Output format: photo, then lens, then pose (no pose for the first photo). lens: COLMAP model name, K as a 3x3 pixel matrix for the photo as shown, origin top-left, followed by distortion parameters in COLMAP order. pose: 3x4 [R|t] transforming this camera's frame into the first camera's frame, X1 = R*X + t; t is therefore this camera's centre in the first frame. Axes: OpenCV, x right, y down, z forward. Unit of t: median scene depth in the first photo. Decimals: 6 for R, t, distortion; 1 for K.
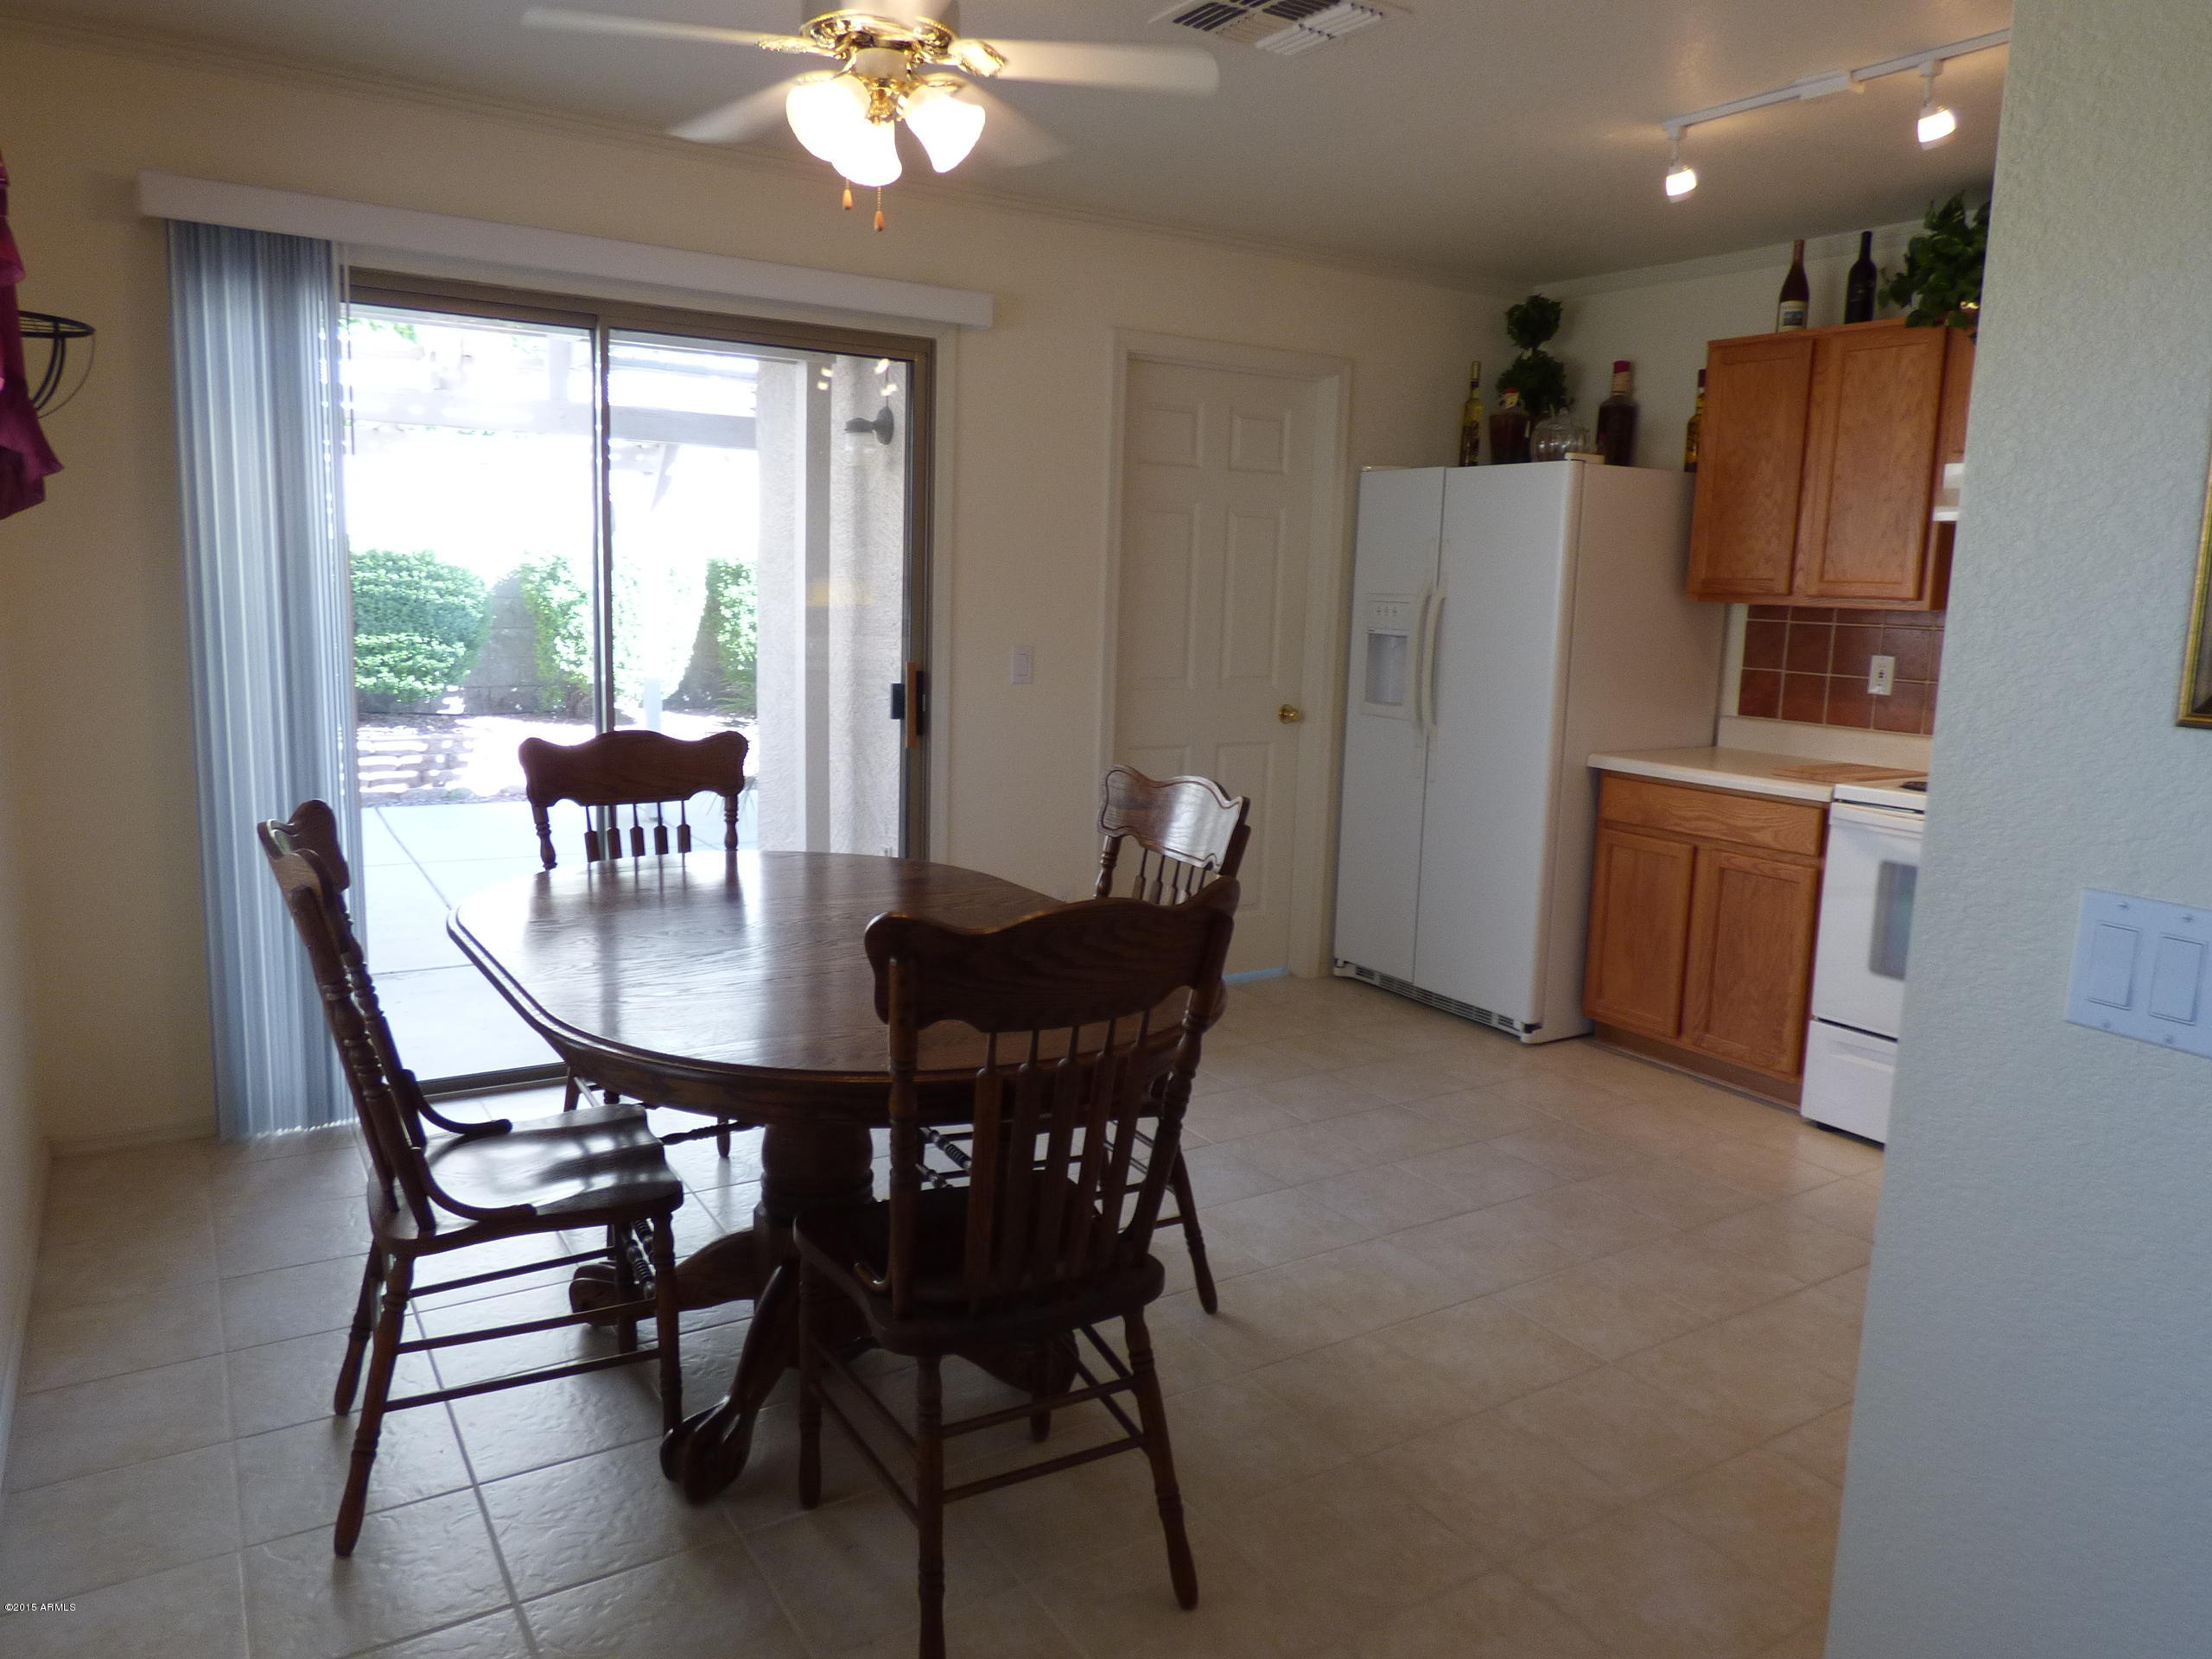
lens RADIAL K [[1515.9, 0, 1109.0], [0, 1515.9, 818.9], [0, 0, 1]] dist [-0.009076, -0.001066]
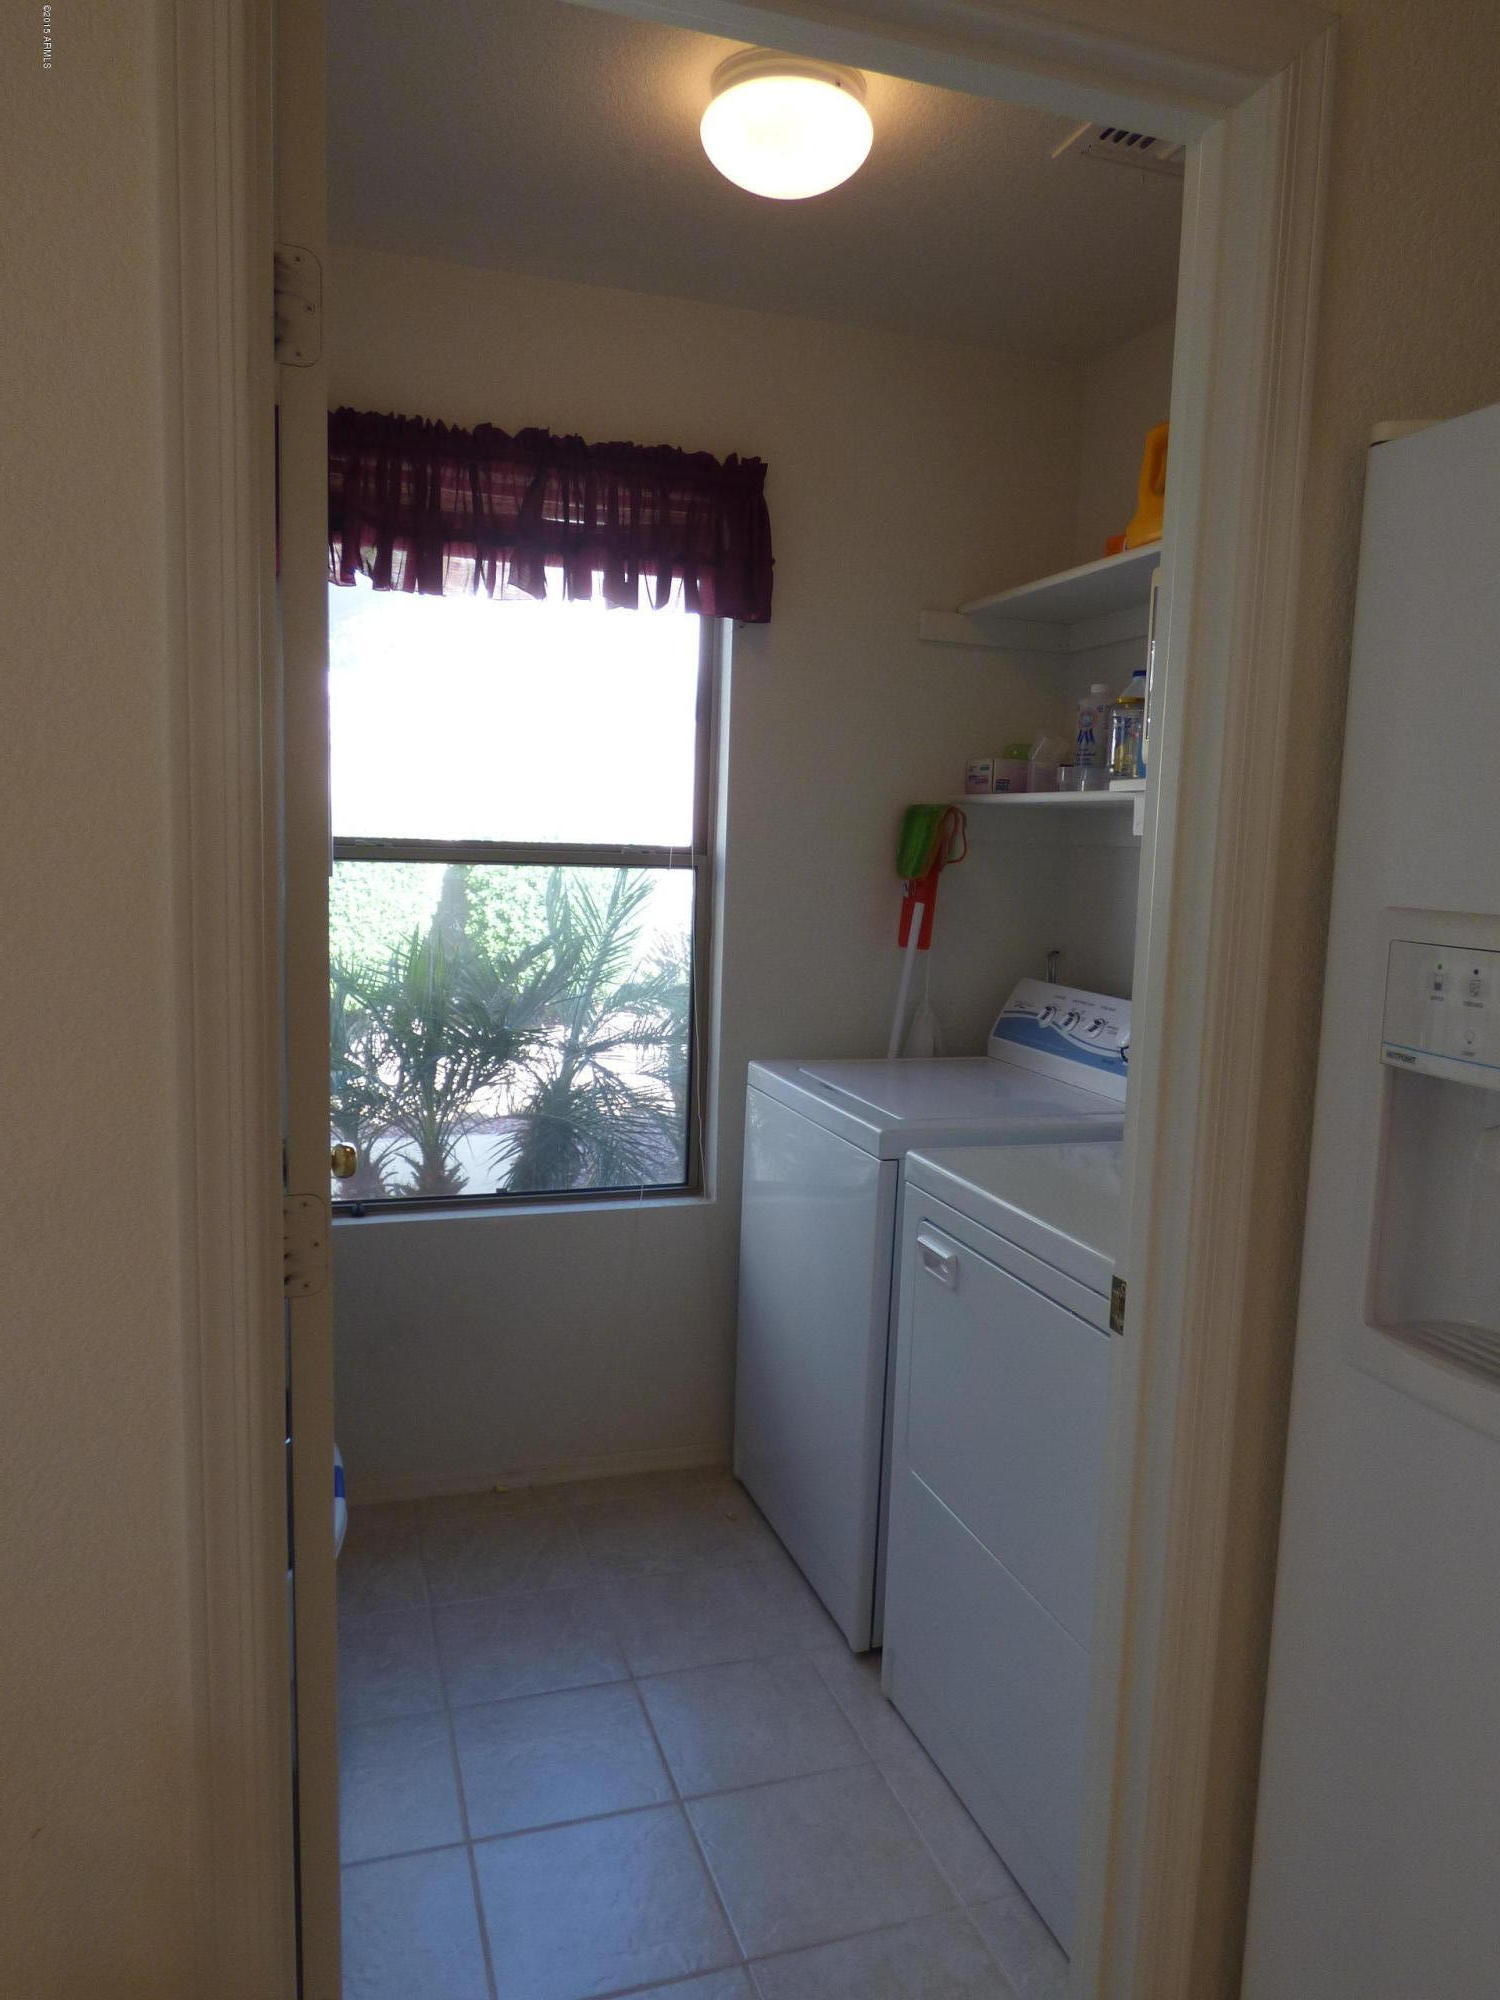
lens RADIAL K [[1370.6, 0, 747.2], [0, 1370.6, 991.3], [0, 0, 1]] dist [-0.009076, -0.001066]
pose [[0.972017, 0.028949, -0.233119, 0.135945], [-0.042974, 0.997544, -0.055308, -0.134939], [0.230945, 0.063778, 0.970874, 0.853715]]
